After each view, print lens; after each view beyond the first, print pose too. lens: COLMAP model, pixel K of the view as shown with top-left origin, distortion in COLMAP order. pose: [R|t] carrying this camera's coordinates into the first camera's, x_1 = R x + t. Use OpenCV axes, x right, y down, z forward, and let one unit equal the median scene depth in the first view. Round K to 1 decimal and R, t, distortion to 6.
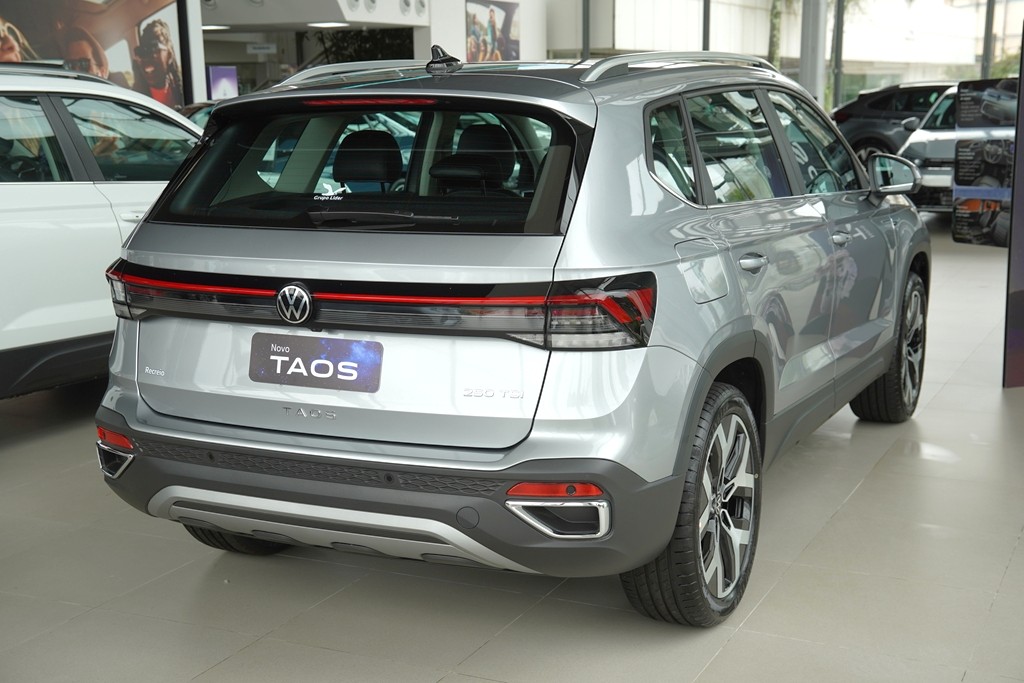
lens RADIAL K [[1183.6, 0, 507.9], [0, 1183.6, 340.9], [0, 0, 1]] dist [0.162525, 0.000000]
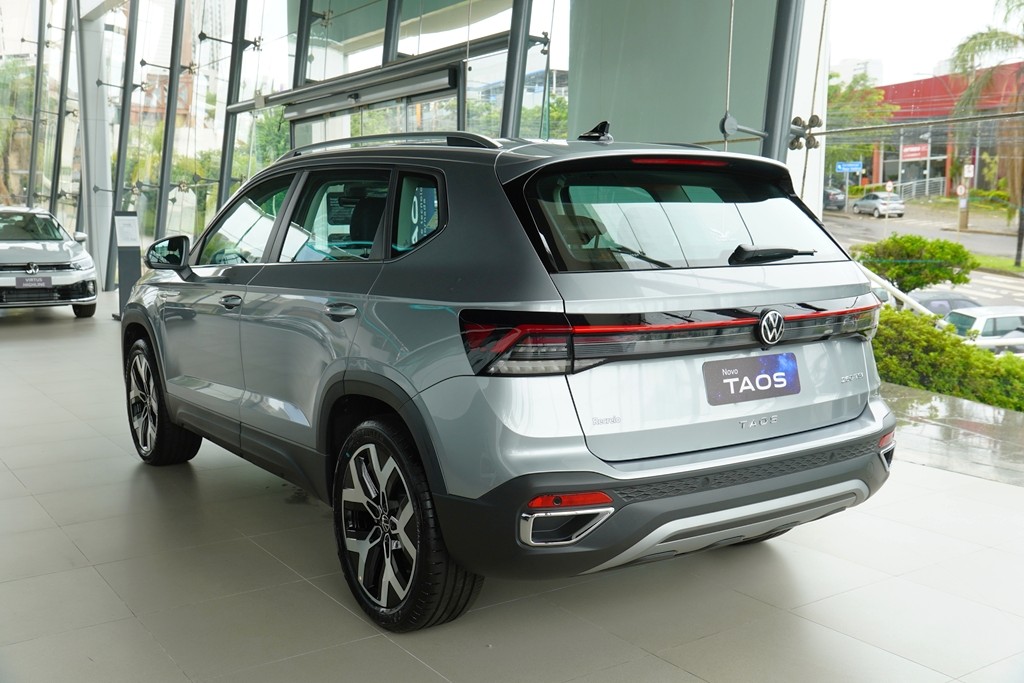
lens RADIAL K [[980.8, 0, 512.2], [0, 980.8, 339.8], [0, 0, 1]] dist [-0.025580, 0.000000]
pose [[0.511725, -0.080795, 0.855342, -1.124983], [0.154682, 0.987964, 0.000781, -0.058205], [-0.845110, 0.131907, 0.518064, 0.707584]]
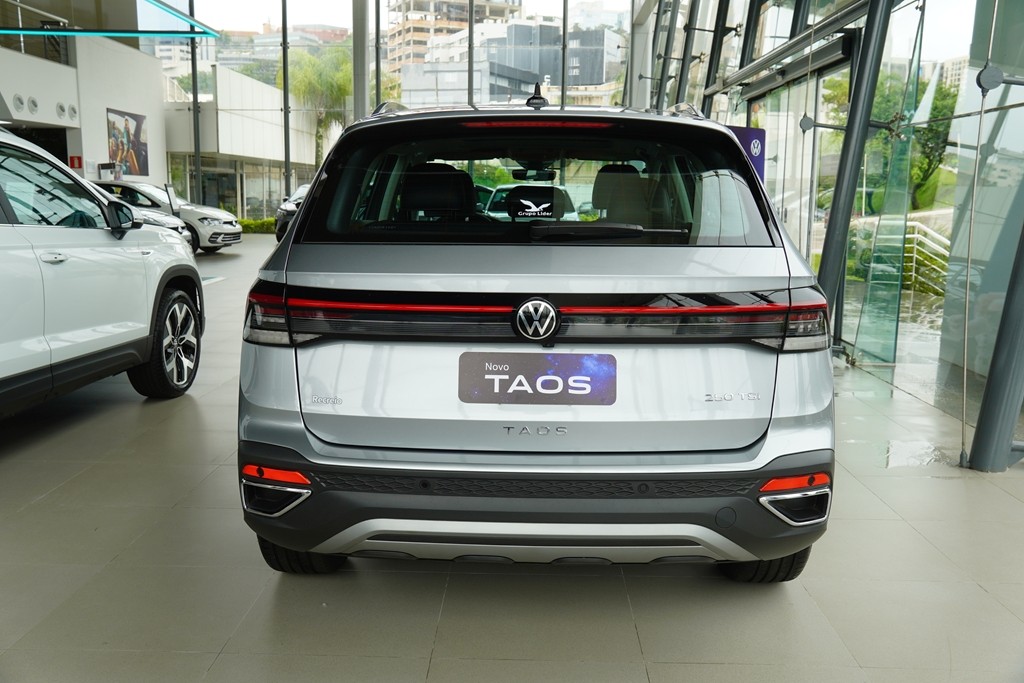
lens RADIAL K [[818.6, 0, 514.3], [0, 818.6, 349.6], [0, 0, 1]] dist [0.018275, 0.014350]
pose [[0.921158, -0.048747, 0.386125, -0.449109], [0.051500, 0.998668, 0.003217, -0.009480], [-0.385767, 0.016922, 0.922441, 0.386518]]
